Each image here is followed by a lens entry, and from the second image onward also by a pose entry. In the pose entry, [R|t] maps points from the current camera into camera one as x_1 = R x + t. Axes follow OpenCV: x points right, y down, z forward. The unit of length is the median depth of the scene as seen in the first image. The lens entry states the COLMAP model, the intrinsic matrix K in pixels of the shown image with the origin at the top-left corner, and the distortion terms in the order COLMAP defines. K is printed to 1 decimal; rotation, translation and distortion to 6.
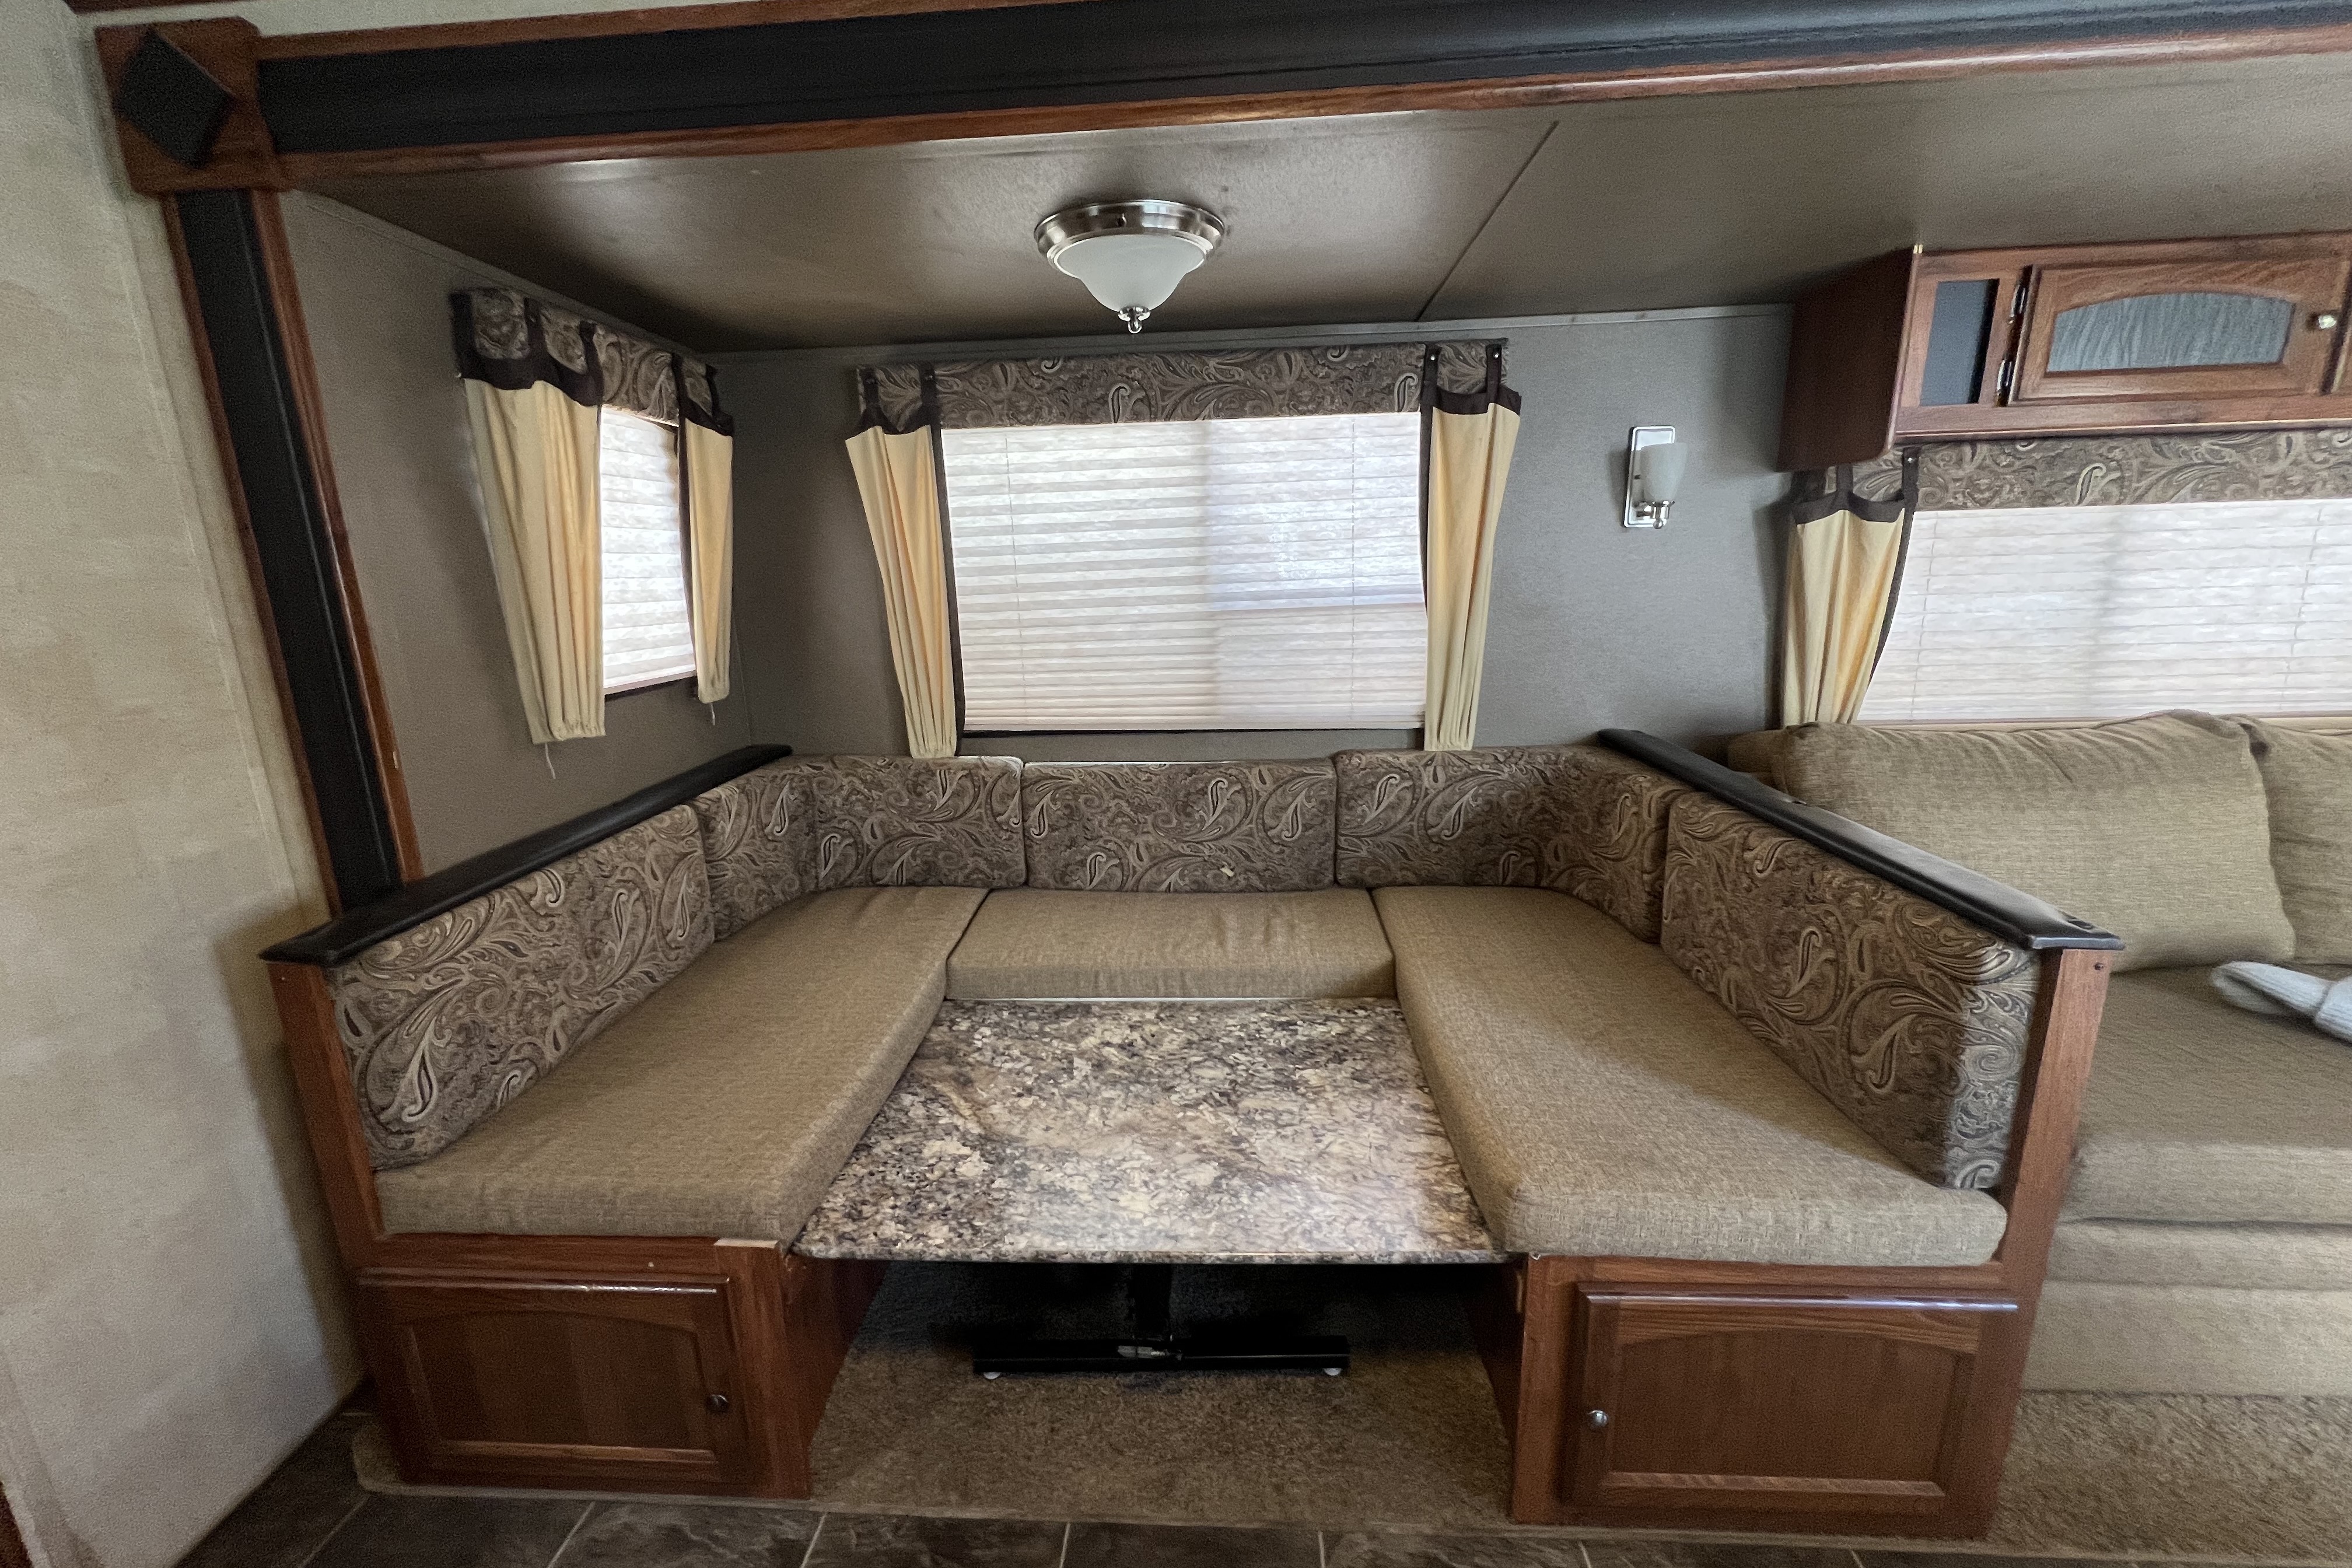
lens RADIAL K [[922.1, 0, 1171.8], [0, 922.1, 780.2], [0, 0, 1]] dist [-0.000801, -0.000283]
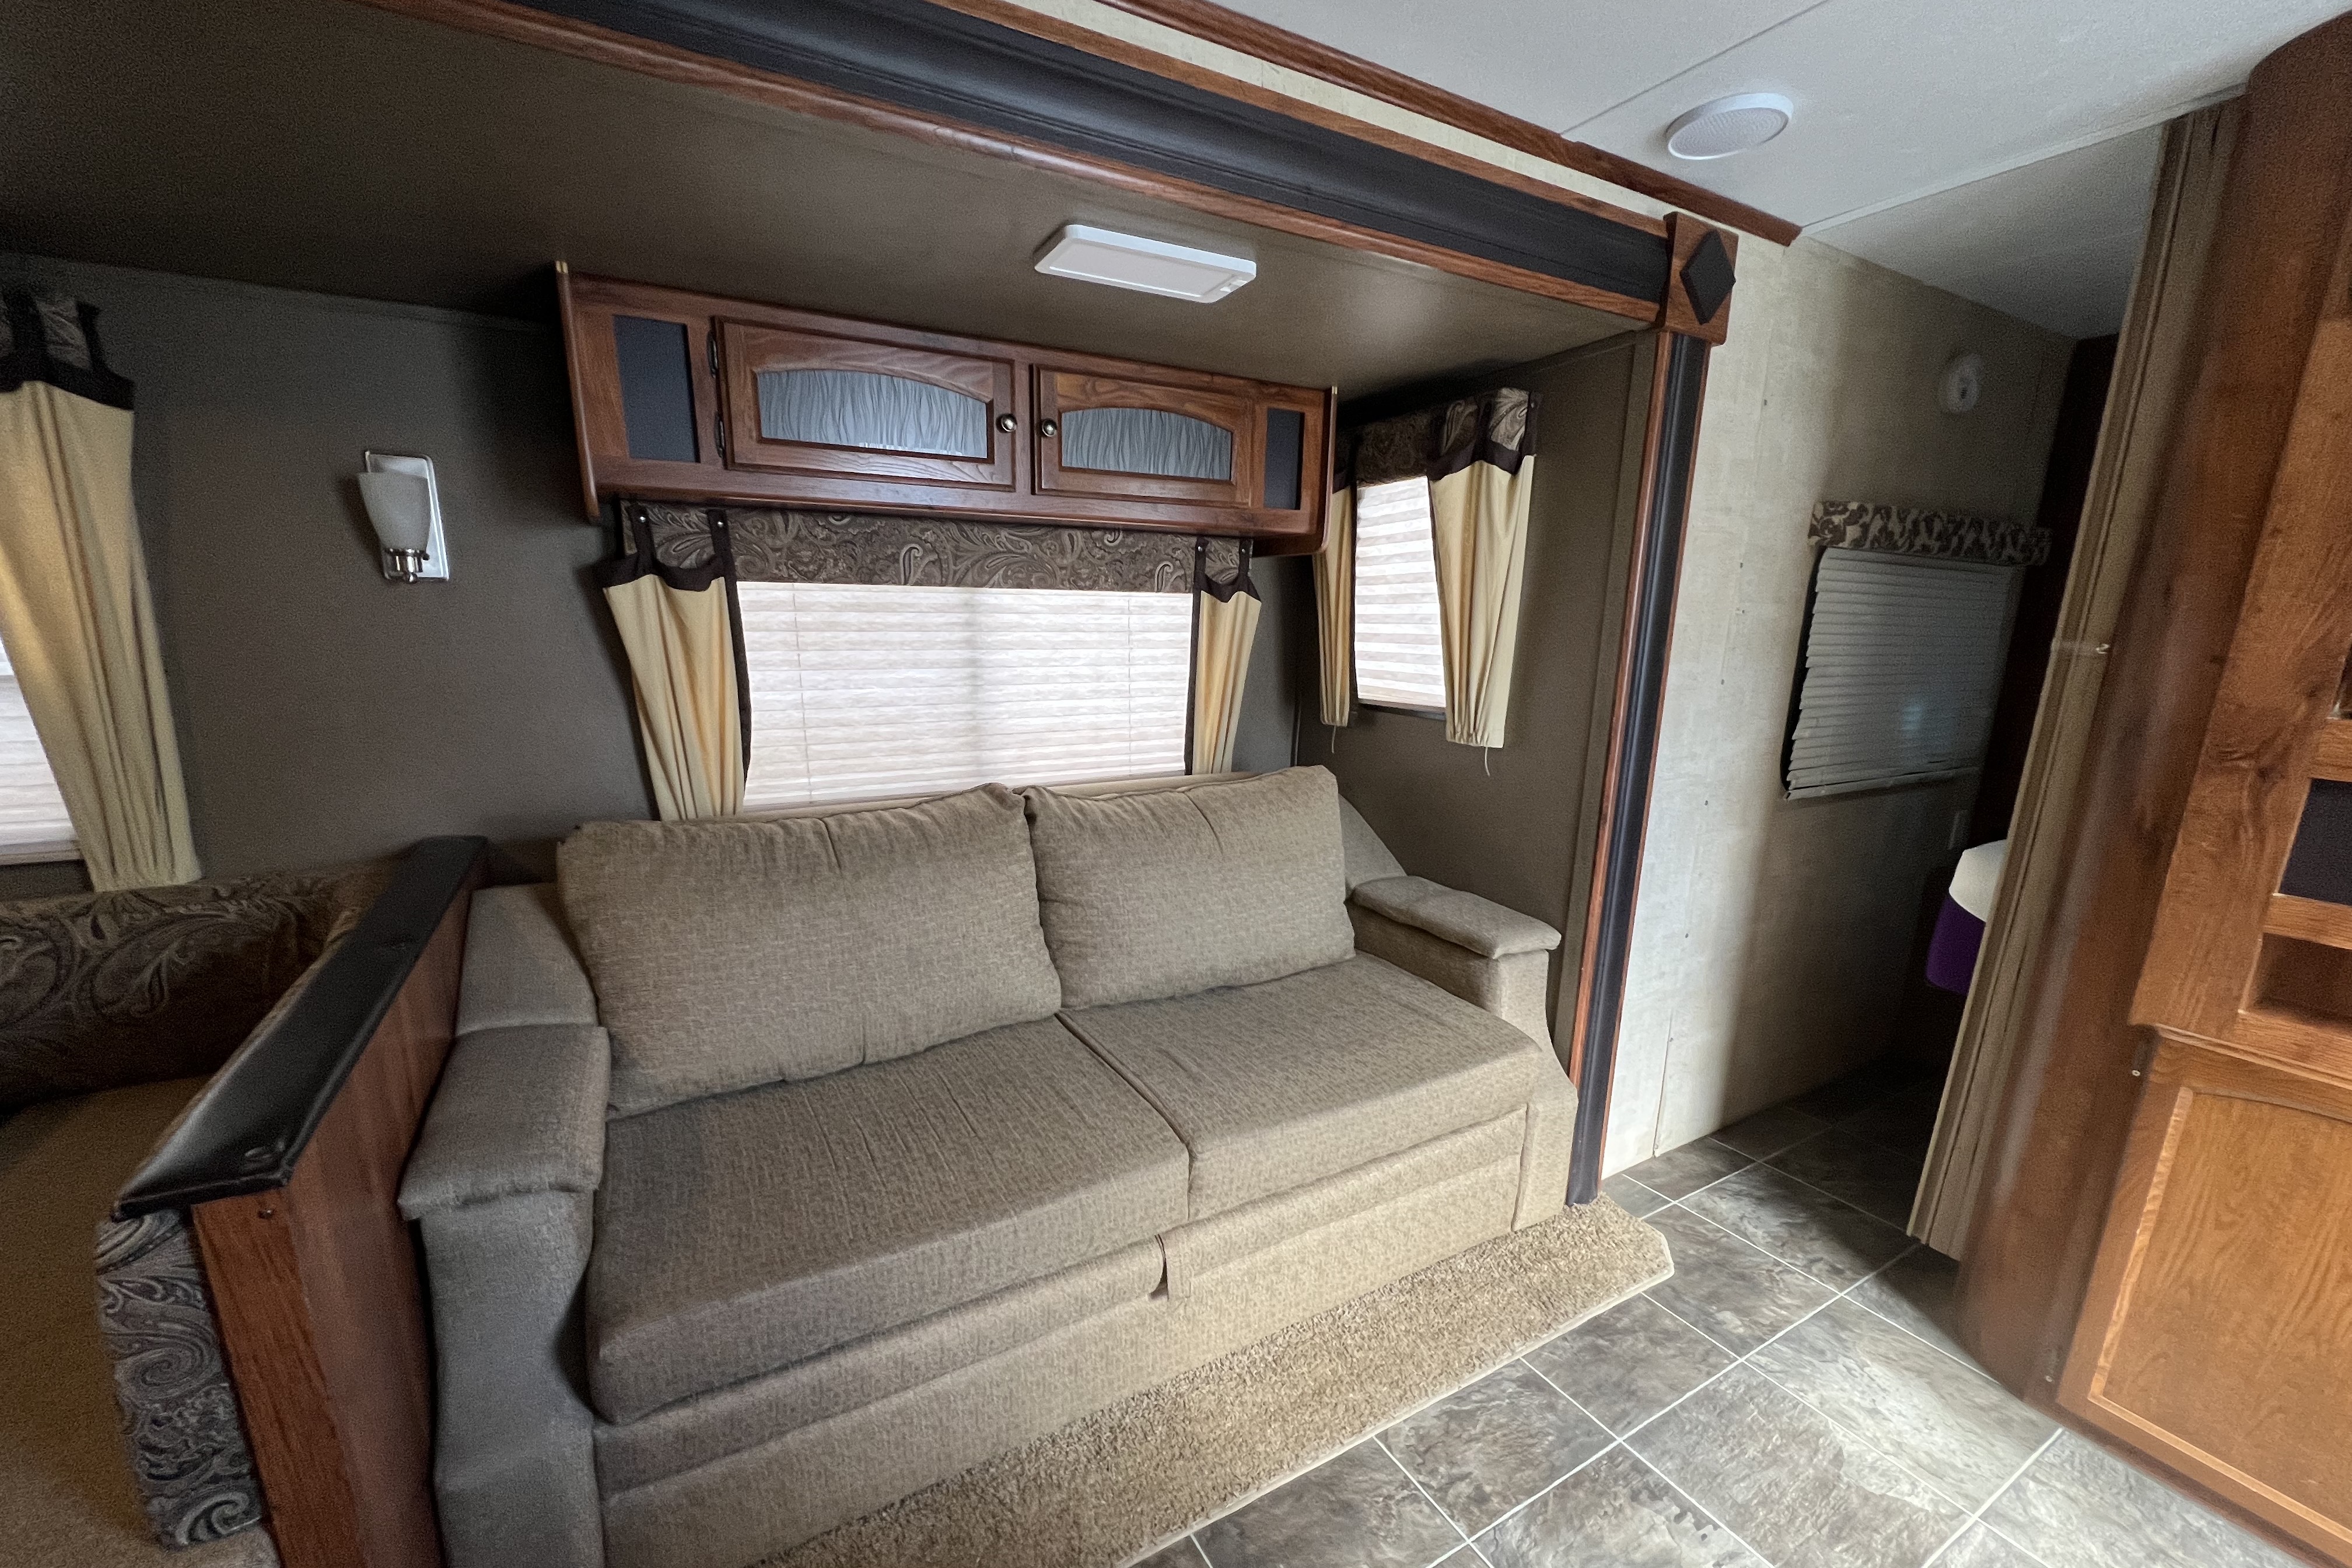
lens RADIAL K [[922.1, 0, 1159.2], [0, 922.1, 836.8], [0, 0, 1]] dist [-0.000801, -0.000283]
pose [[0.840614, -0.087924, 0.534451, 0.762745], [0.085844, 0.995892, 0.028816, -0.032682], [-0.534789, 0.021656, 0.844708, 0.003335]]
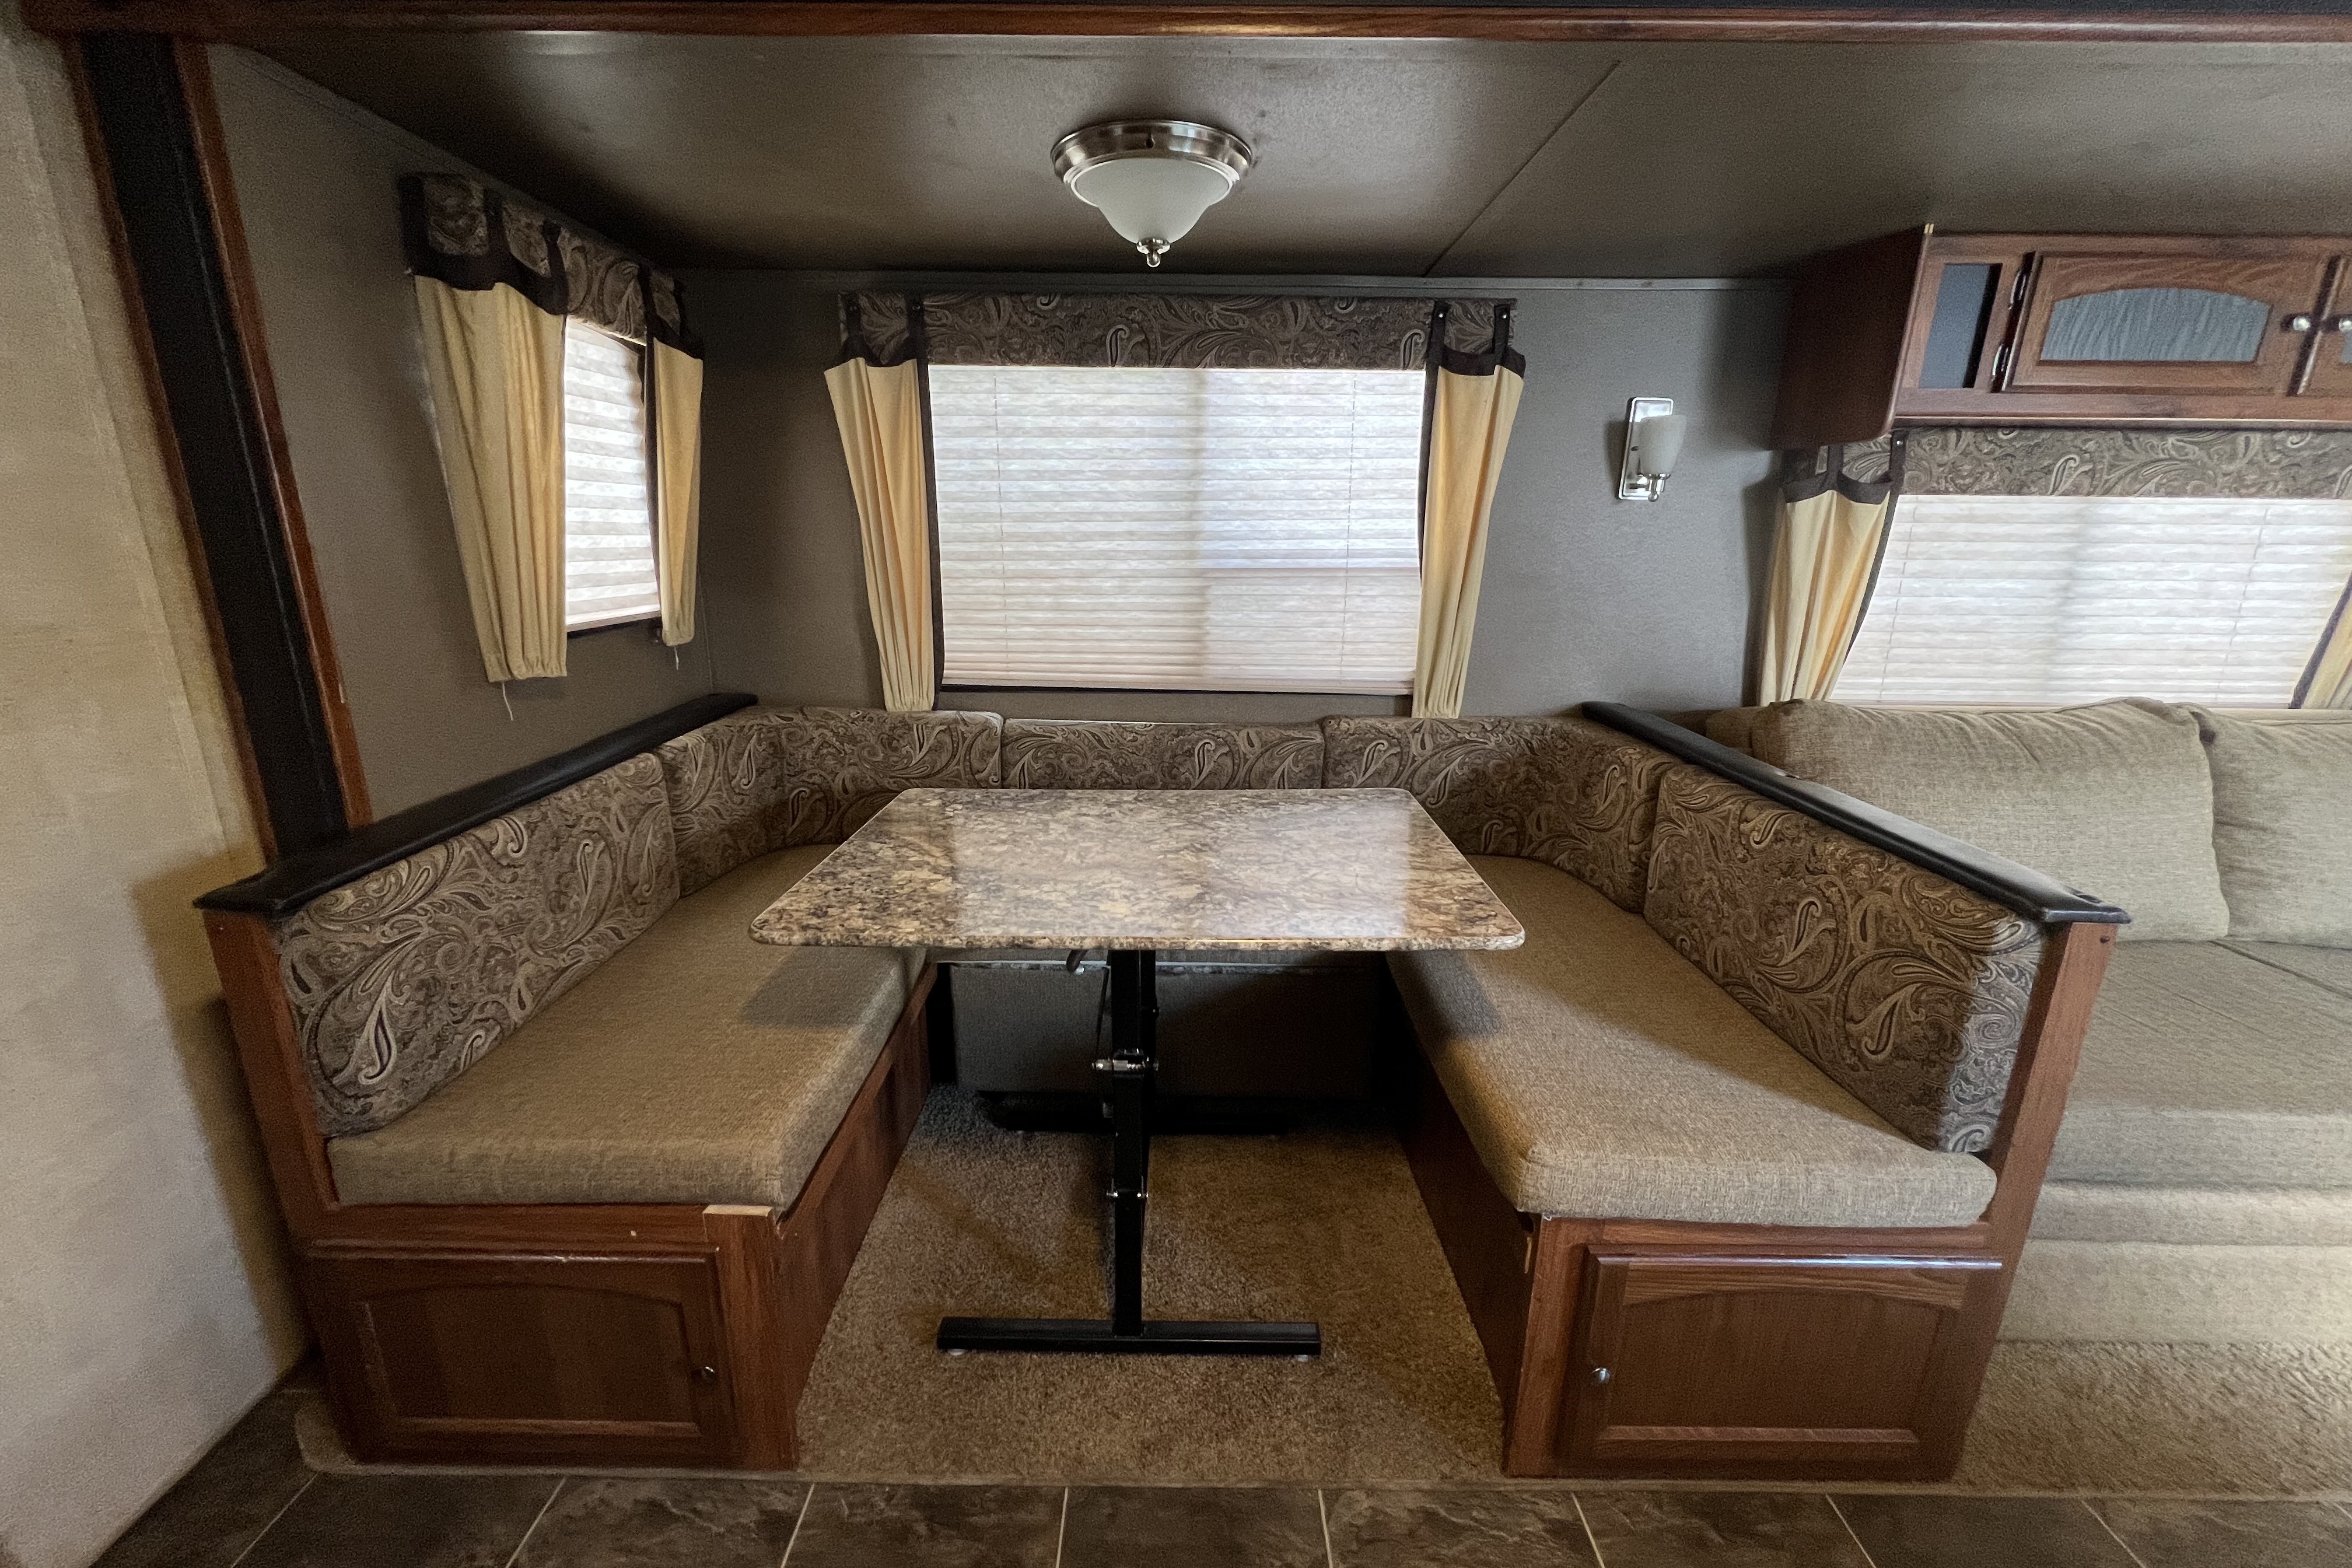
lens RADIAL K [[922.1, 0, 1169.7], [0, 922.1, 780.1], [0, 0, 1]] dist [-0.000801, -0.000283]
pose [[0.997809, 0.022875, 0.062081, -0.062661], [-0.025082, 0.999072, 0.035007, 0.009233], [-0.061223, -0.036487, 0.997457, 0.027748]]
